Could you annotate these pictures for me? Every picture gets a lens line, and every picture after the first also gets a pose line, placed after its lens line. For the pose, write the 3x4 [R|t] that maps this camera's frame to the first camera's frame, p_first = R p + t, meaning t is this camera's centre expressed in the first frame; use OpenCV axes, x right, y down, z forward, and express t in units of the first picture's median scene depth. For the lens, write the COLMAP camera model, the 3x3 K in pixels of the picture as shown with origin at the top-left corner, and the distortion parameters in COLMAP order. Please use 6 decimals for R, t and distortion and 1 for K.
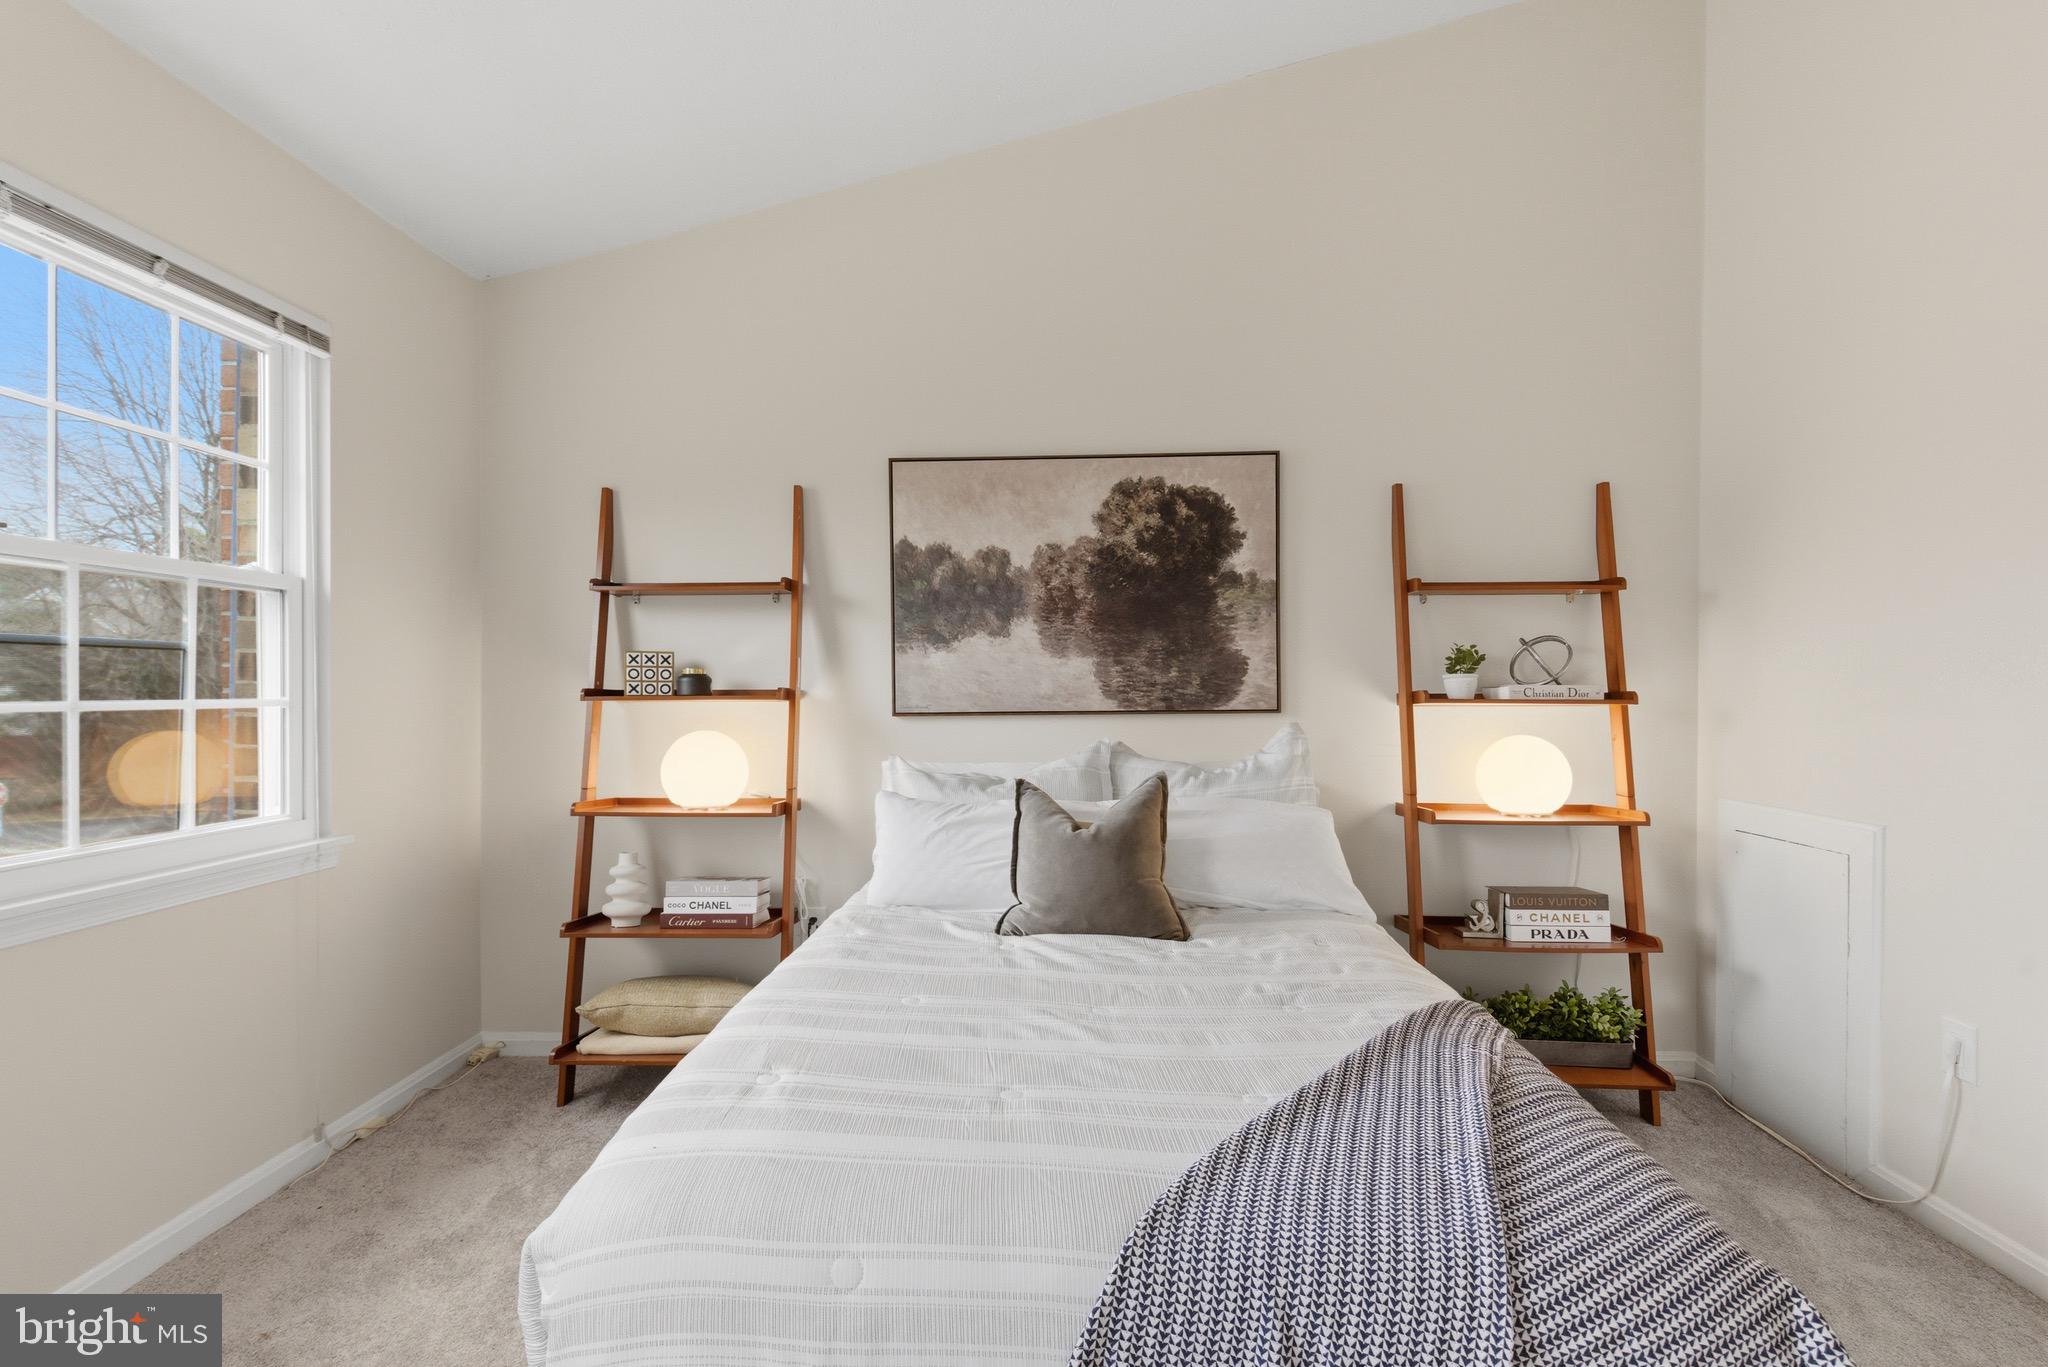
lens RADIAL K [[971.3, 0, 1024.0], [0, 971.3, 683.5], [0, 0, 1]] dist [0.009291, -0.000028]
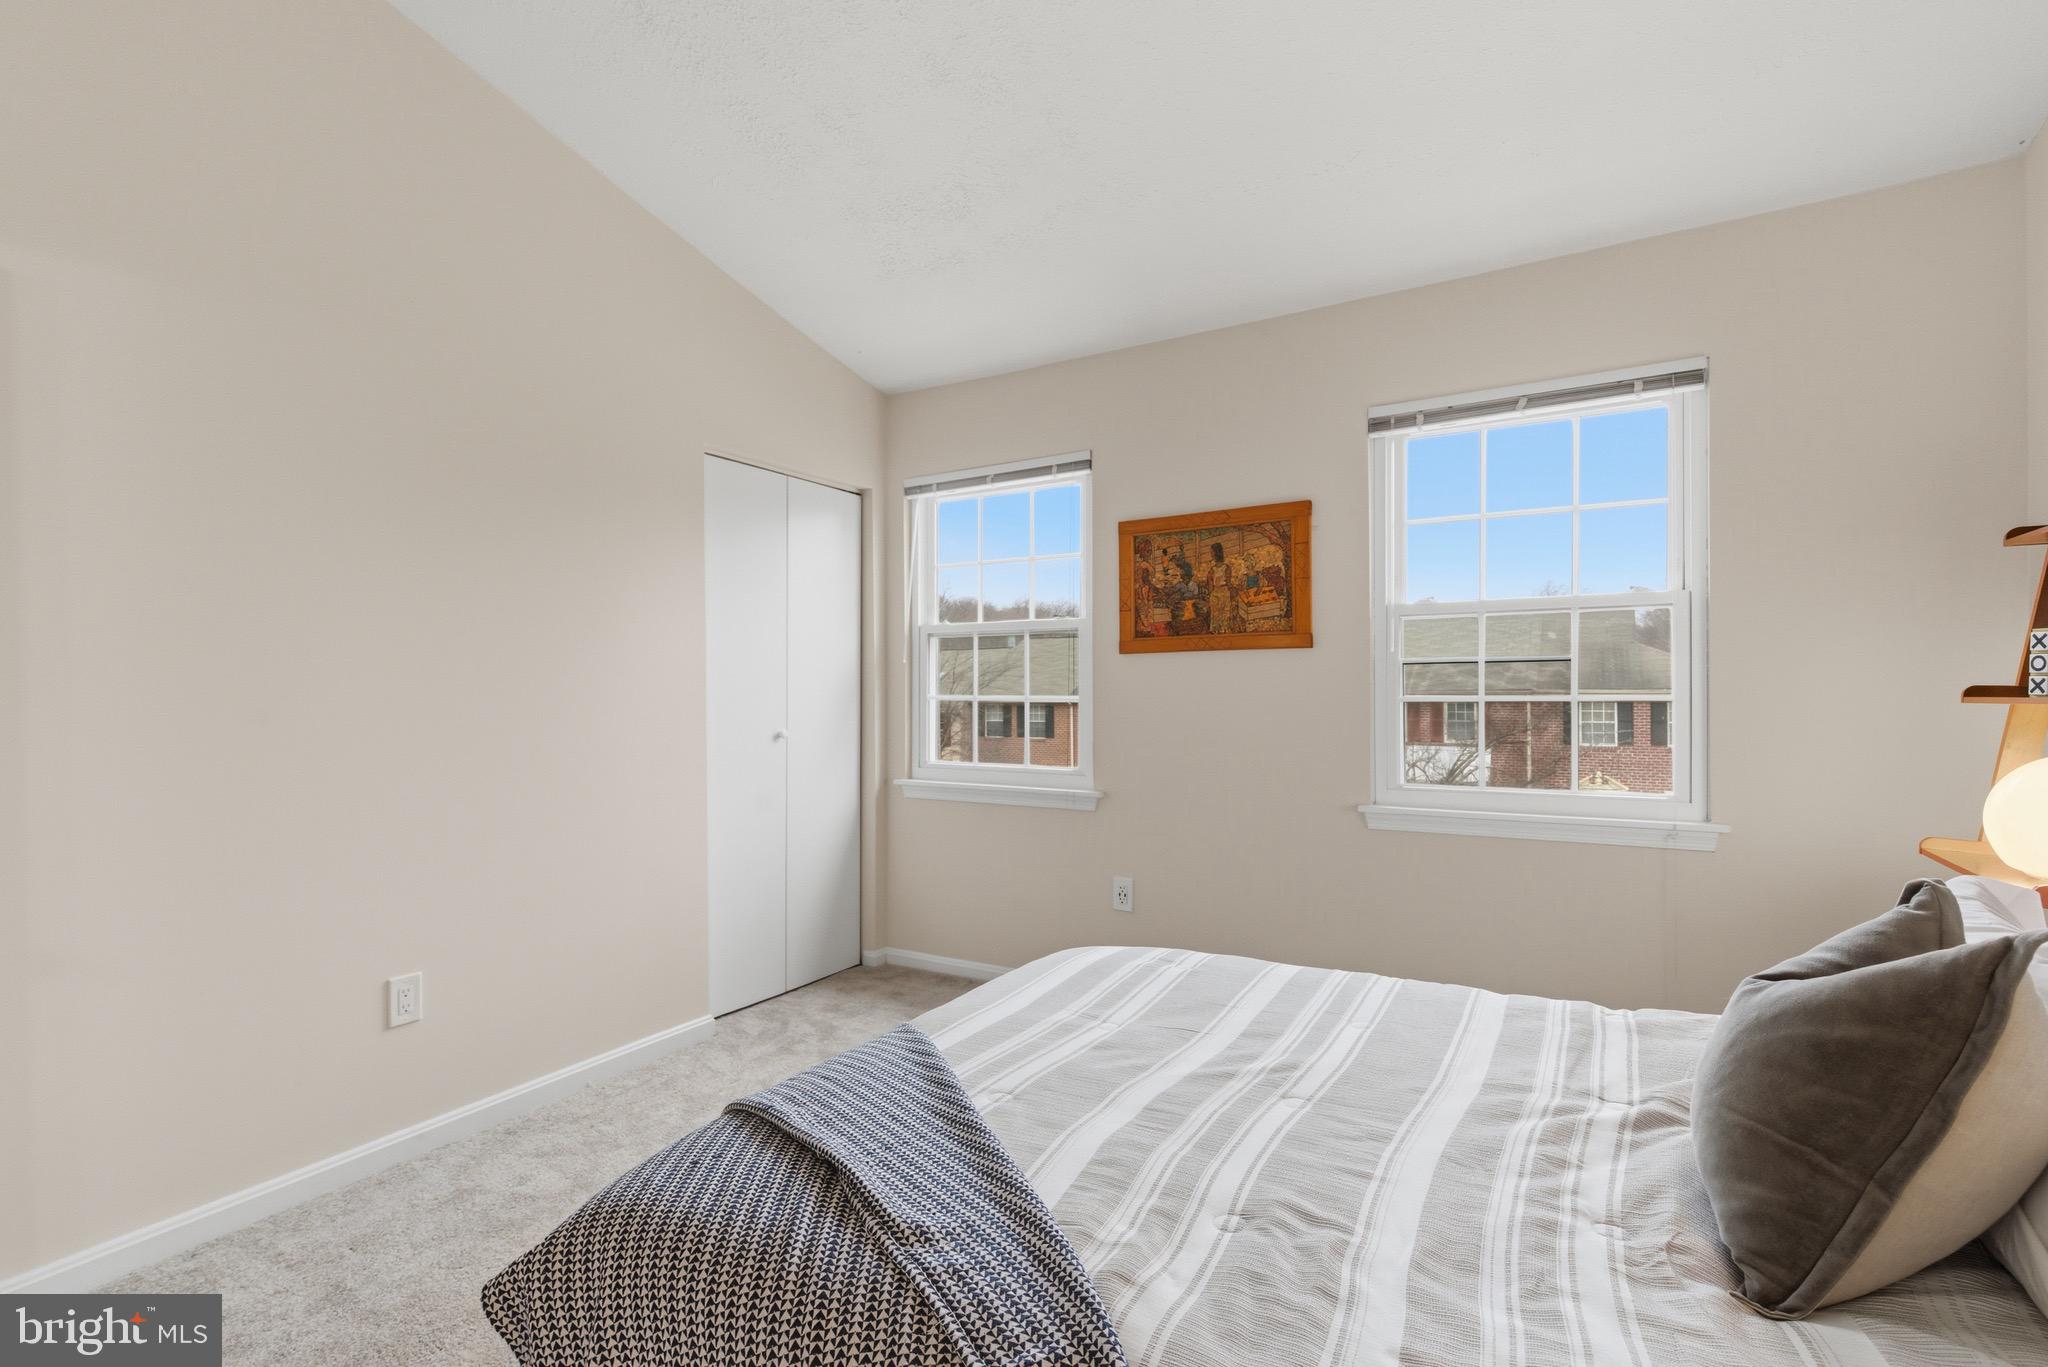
lens RADIAL K [[950.1, 0, 1011.6], [0, 950.1, 672.5], [0, 0, 1]] dist [0.001898, 0.000082]
pose [[-0.476998, -0.010267, -0.878844, 0.535792], [0.015953, 0.999666, -0.020337, -0.002063], [0.878760, -0.023721, -0.476675, 0.720636]]
